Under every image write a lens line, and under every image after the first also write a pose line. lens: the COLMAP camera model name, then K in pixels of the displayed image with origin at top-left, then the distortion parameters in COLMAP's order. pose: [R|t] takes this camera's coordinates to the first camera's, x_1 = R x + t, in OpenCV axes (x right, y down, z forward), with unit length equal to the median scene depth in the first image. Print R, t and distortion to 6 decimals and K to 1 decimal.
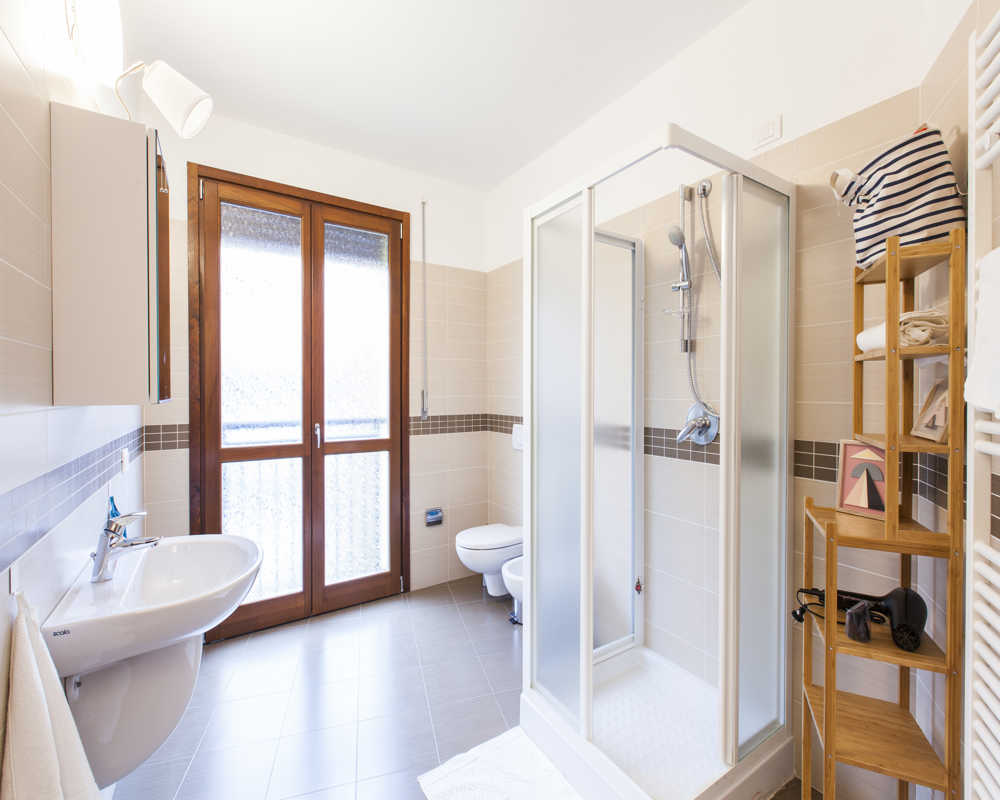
lens RADIAL K [[441.8, 0, 501.7], [0, 441.8, 395.9], [0, 0, 1]] dist [0.021209, 0.000209]
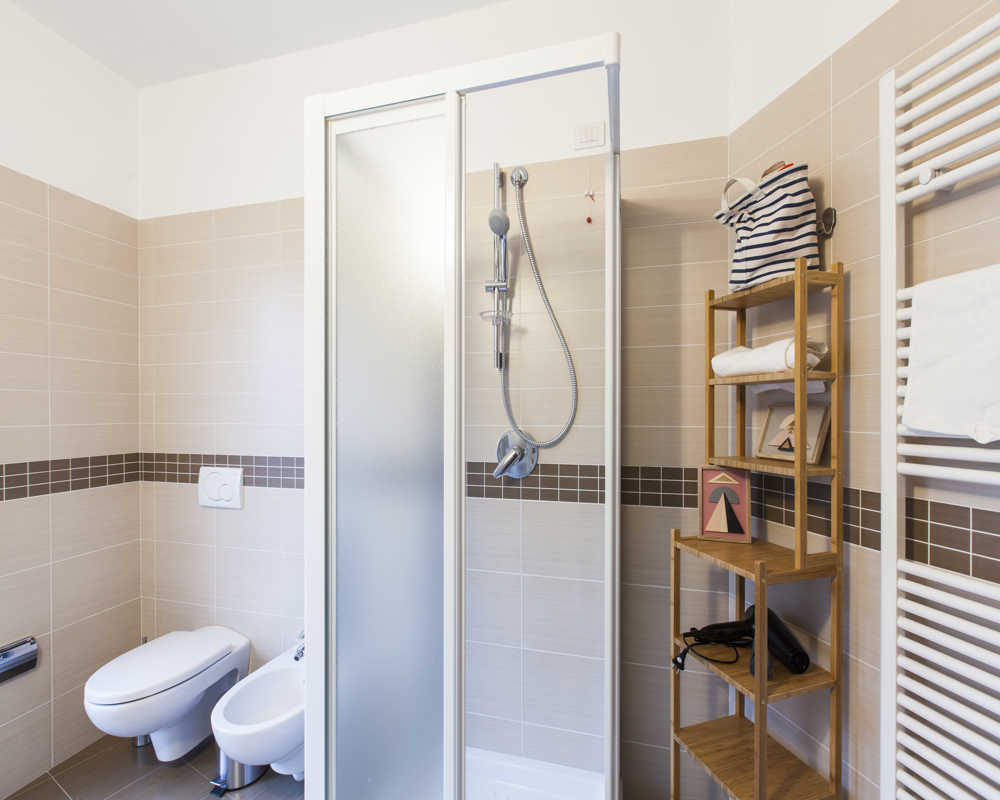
lens RADIAL K [[448.7, 0, 499.0], [0, 448.7, 416.0], [0, 0, 1]] dist [0.003005, -0.000081]
pose [[0.739415, 0.000238, 0.673250, -0.195865], [0.006859, 0.999945, -0.007887, -0.003388], [-0.673215, 0.010449, 0.739373, 0.508716]]
